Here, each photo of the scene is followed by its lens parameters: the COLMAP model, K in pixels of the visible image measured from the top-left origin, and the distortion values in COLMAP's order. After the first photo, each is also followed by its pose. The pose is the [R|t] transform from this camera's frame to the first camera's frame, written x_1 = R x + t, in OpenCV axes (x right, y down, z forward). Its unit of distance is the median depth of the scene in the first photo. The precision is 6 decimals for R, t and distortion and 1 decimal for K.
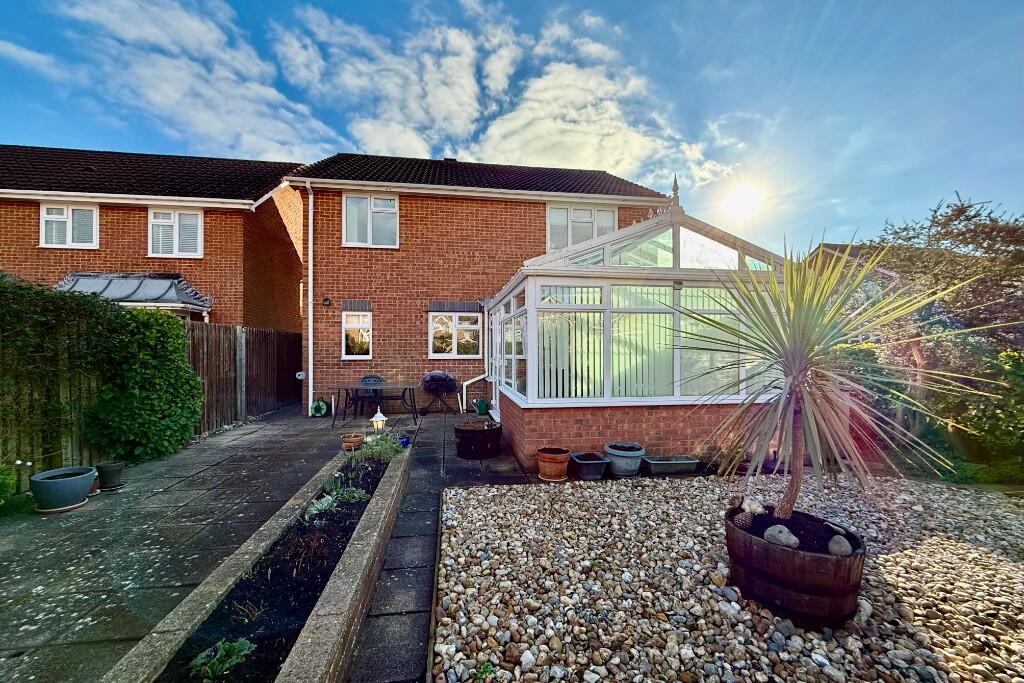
lens RADIAL K [[412.7, 0, 515.4], [0, 412.7, 340.8], [0, 0, 1]] dist [0.010847, 0.000053]
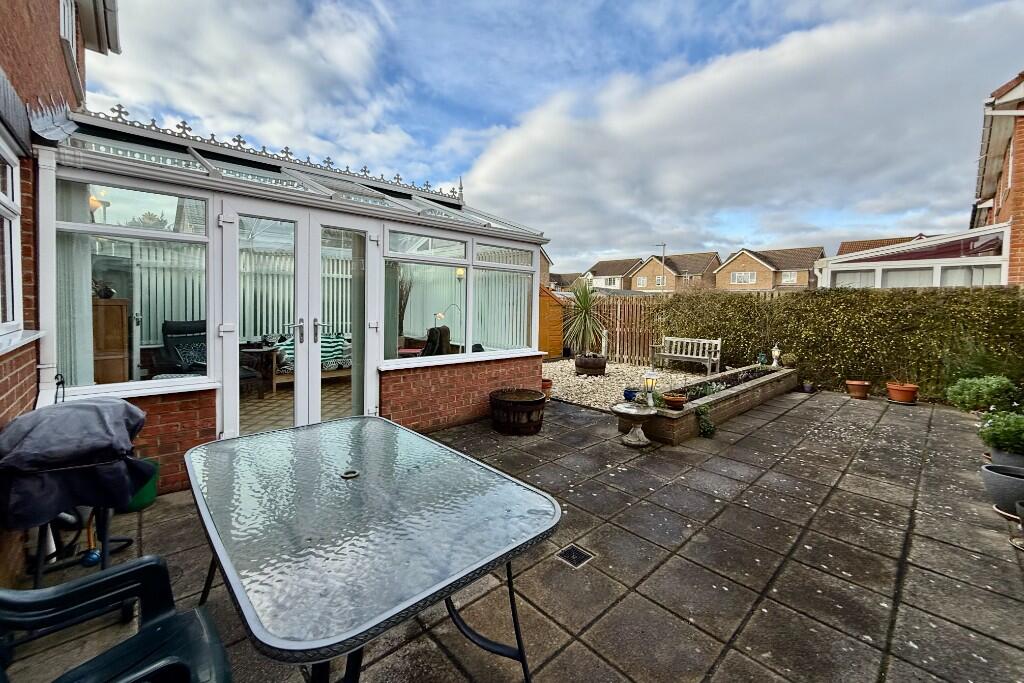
lens RADIAL K [[412.7, 0, 513.2], [0, 412.7, 310.4], [0, 0, 1]] dist [0.010847, 0.000053]
pose [[-0.574571, -0.038017, 0.817571, -1.021361], [-0.026059, 0.999264, 0.028152, 0.009881], [-0.818040, -0.005130, -0.575139, 1.976723]]
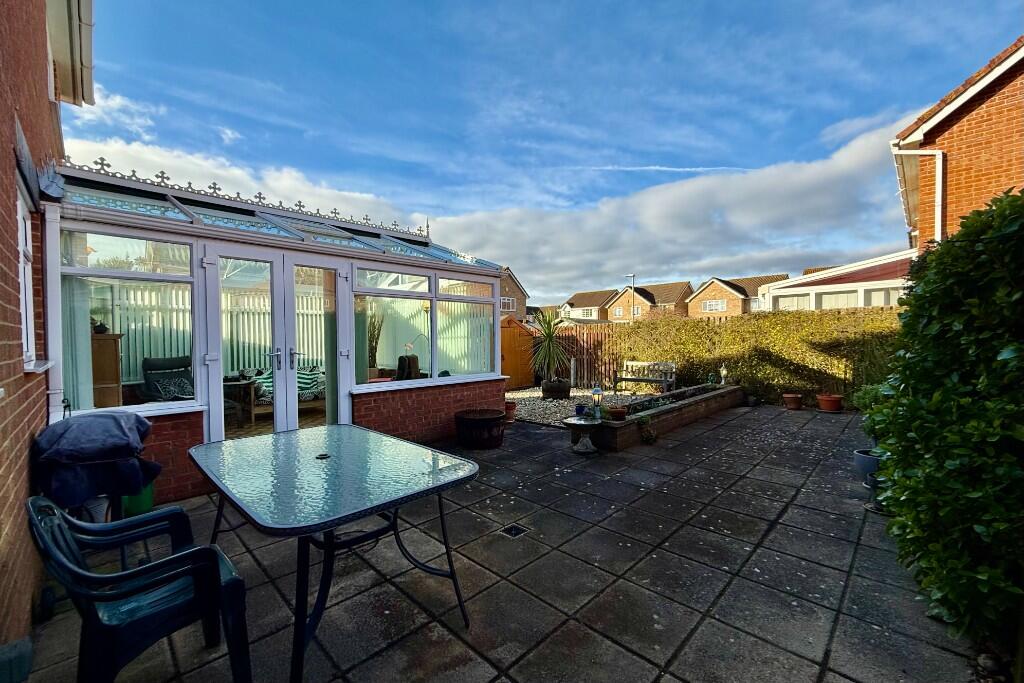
lens RADIAL K [[412.7, 0, 511.0], [0, 412.7, 340.3], [0, 0, 1]] dist [0.010847, 0.000053]
pose [[-0.610836, -0.013046, 0.791650, -1.156427], [0.002600, 0.999826, 0.018482, 0.027816], [-0.791753, 0.013348, -0.610695, 2.001962]]
